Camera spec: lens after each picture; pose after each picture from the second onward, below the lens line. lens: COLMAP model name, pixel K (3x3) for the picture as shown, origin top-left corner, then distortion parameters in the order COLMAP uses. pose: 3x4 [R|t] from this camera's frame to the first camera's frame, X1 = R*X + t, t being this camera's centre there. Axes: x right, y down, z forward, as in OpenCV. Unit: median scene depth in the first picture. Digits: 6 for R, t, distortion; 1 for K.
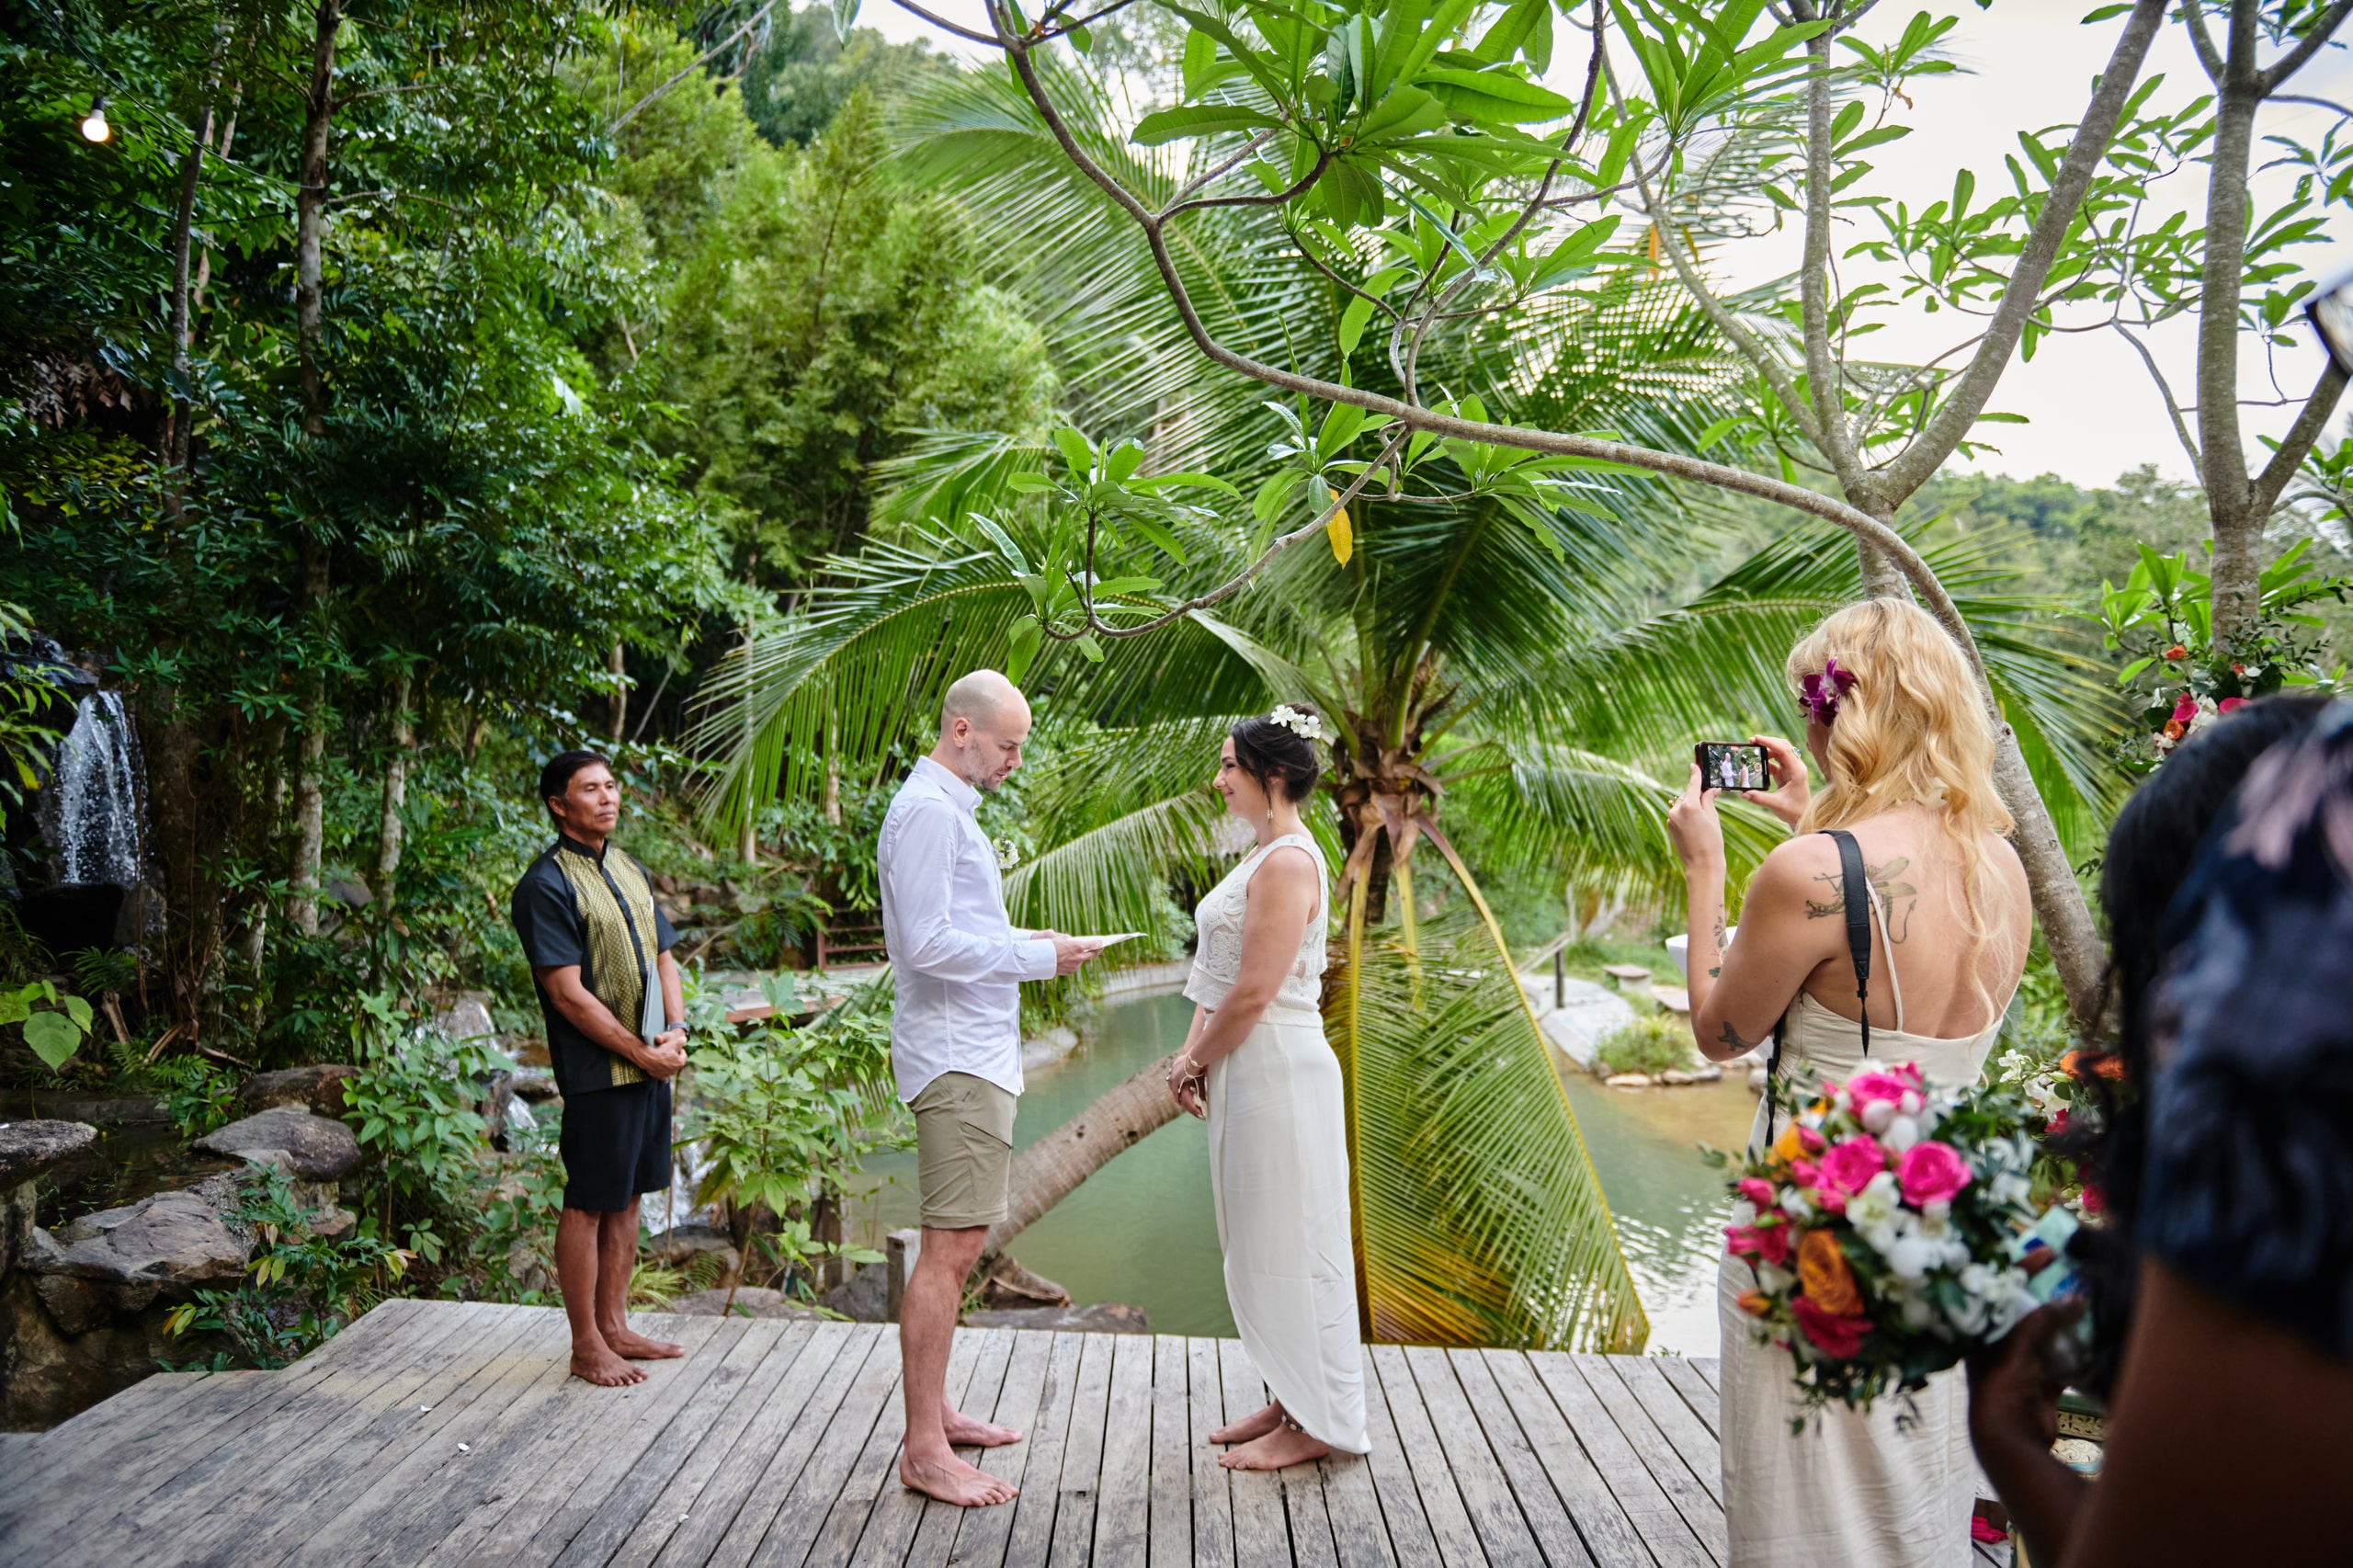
lens RADIAL K [[1532.2, 0, 1179.9], [0, 1532.2, 814.8], [0, 0, 1]] dist [0.000537, -0.000213]
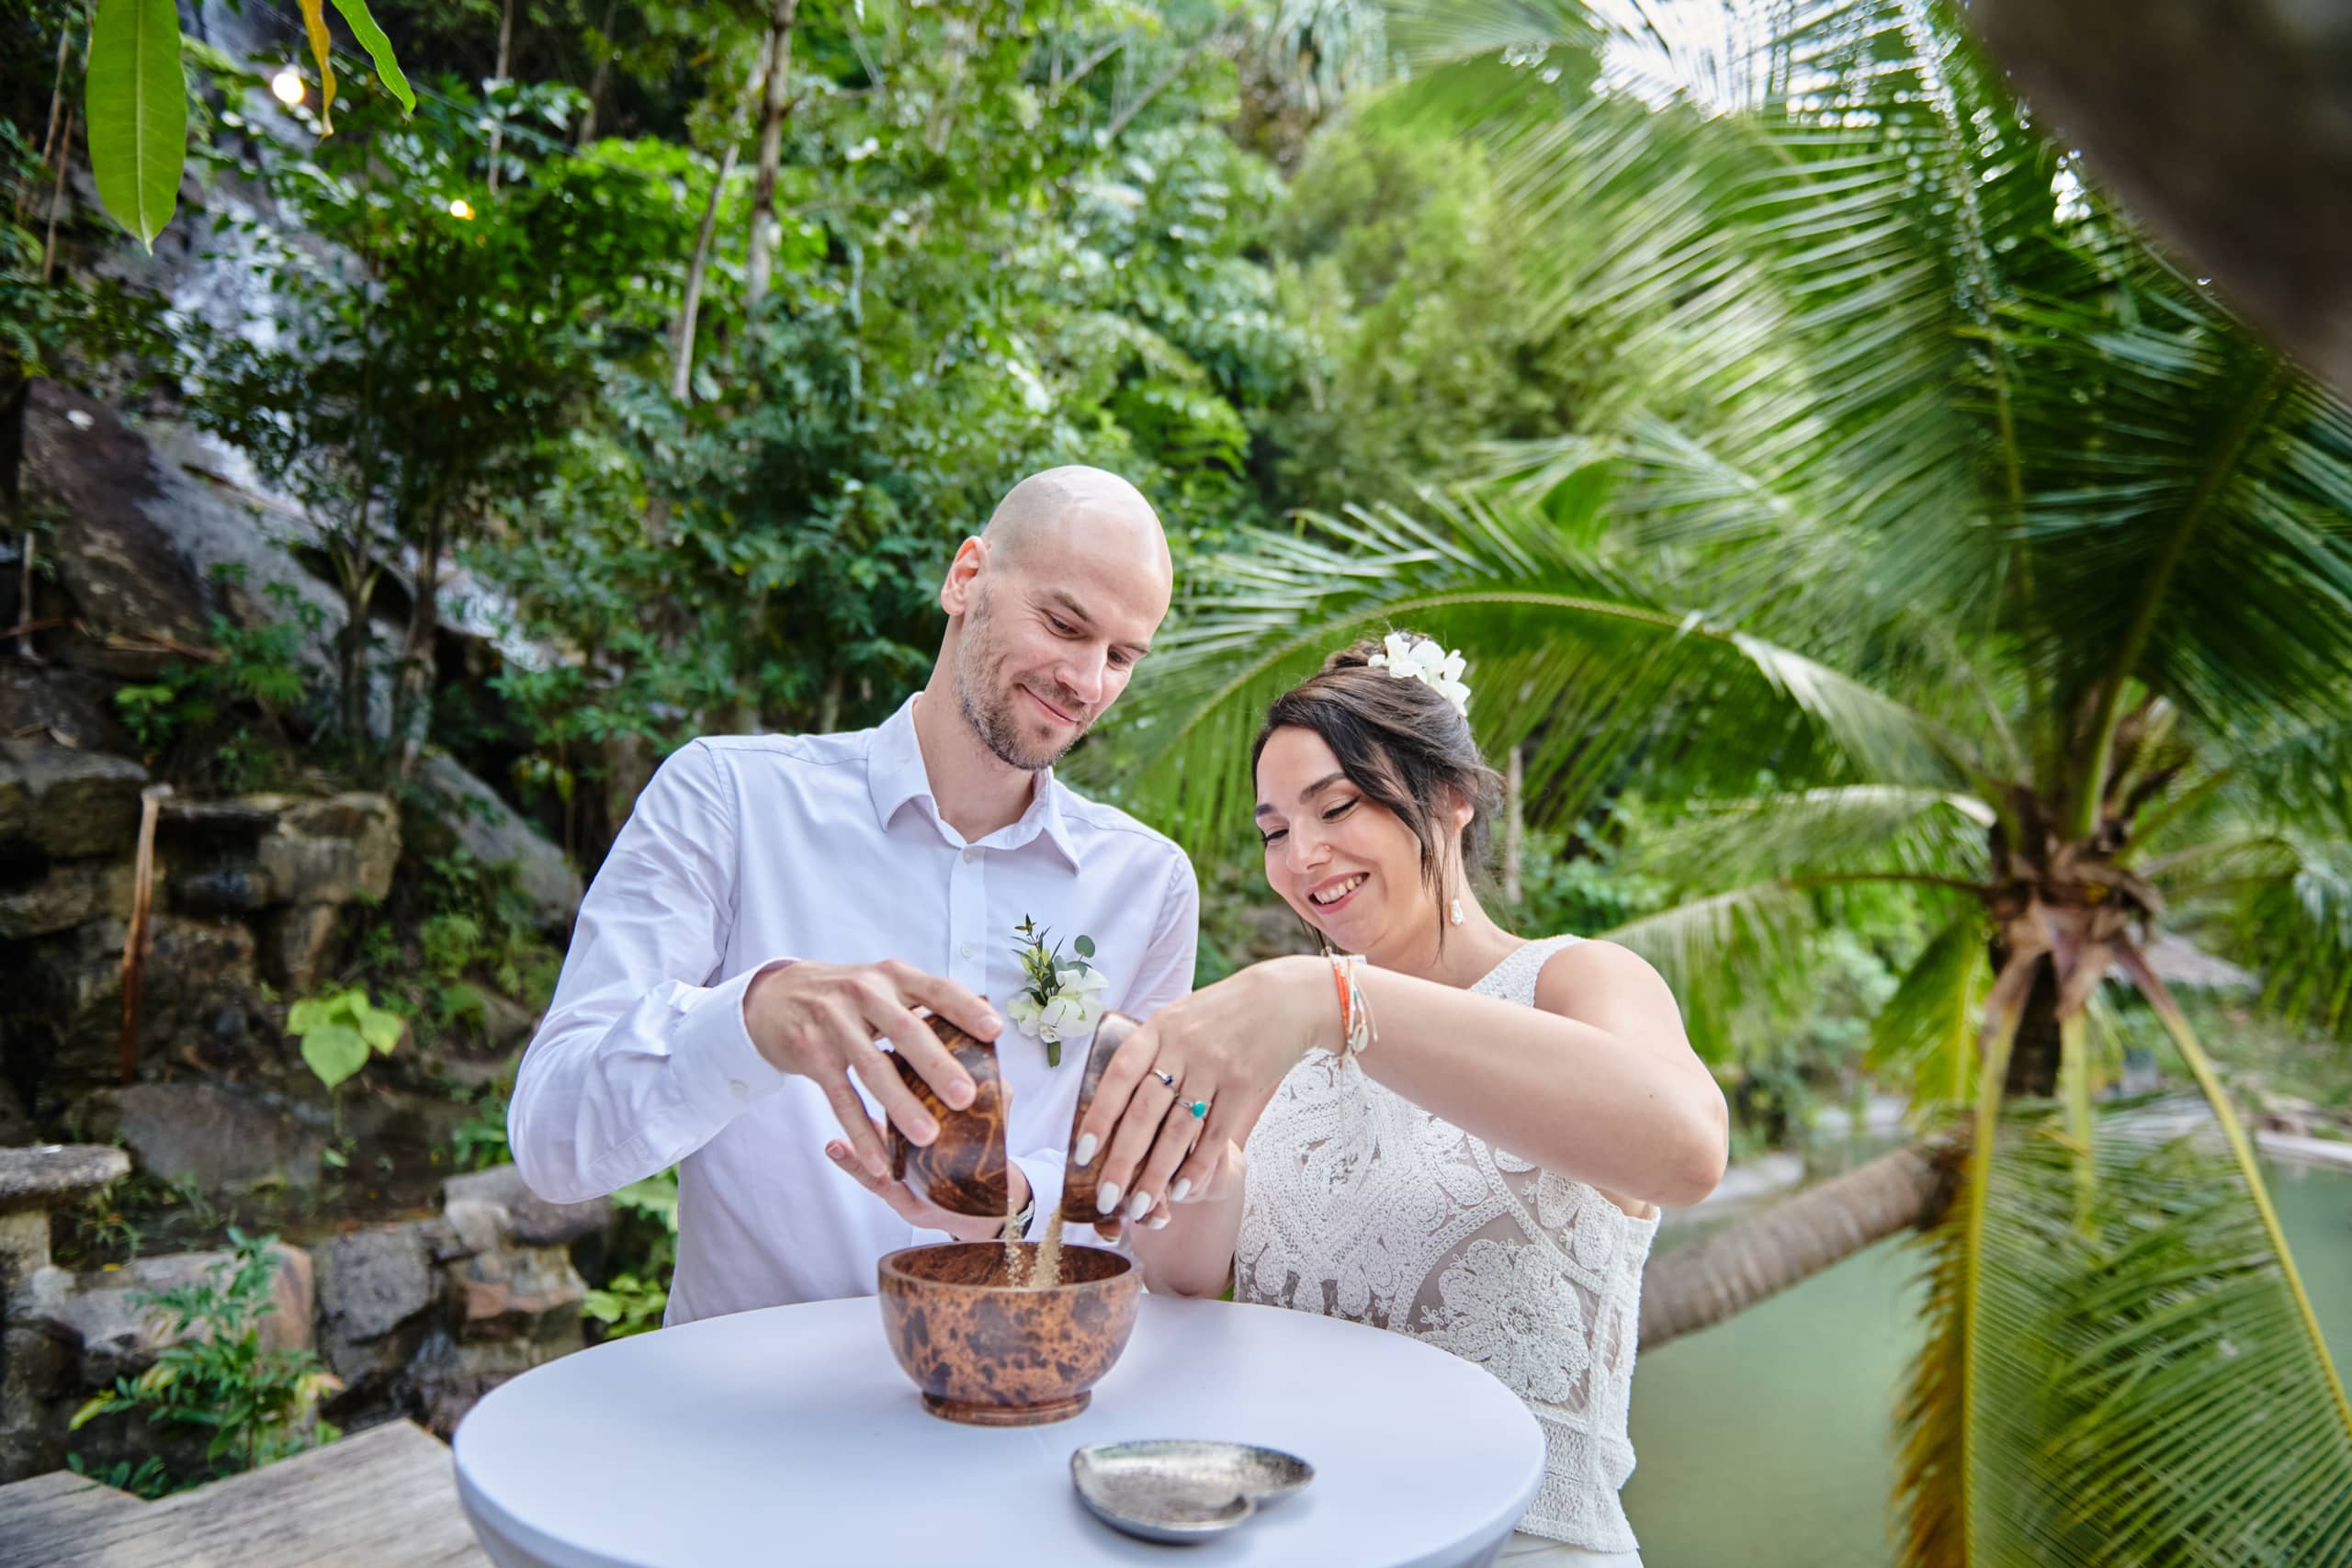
lens RADIAL K [[1573.2, 0, 1176.0], [0, 1573.2, 784.0], [0, 0, 1]] dist [0.004860, -0.006146]
pose [[0.885224, 0.036246, -0.463750, 0.112483], [-0.067888, 0.996352, -0.051714, -0.004491], [0.460184, 0.077261, 0.884456, 0.204981]]
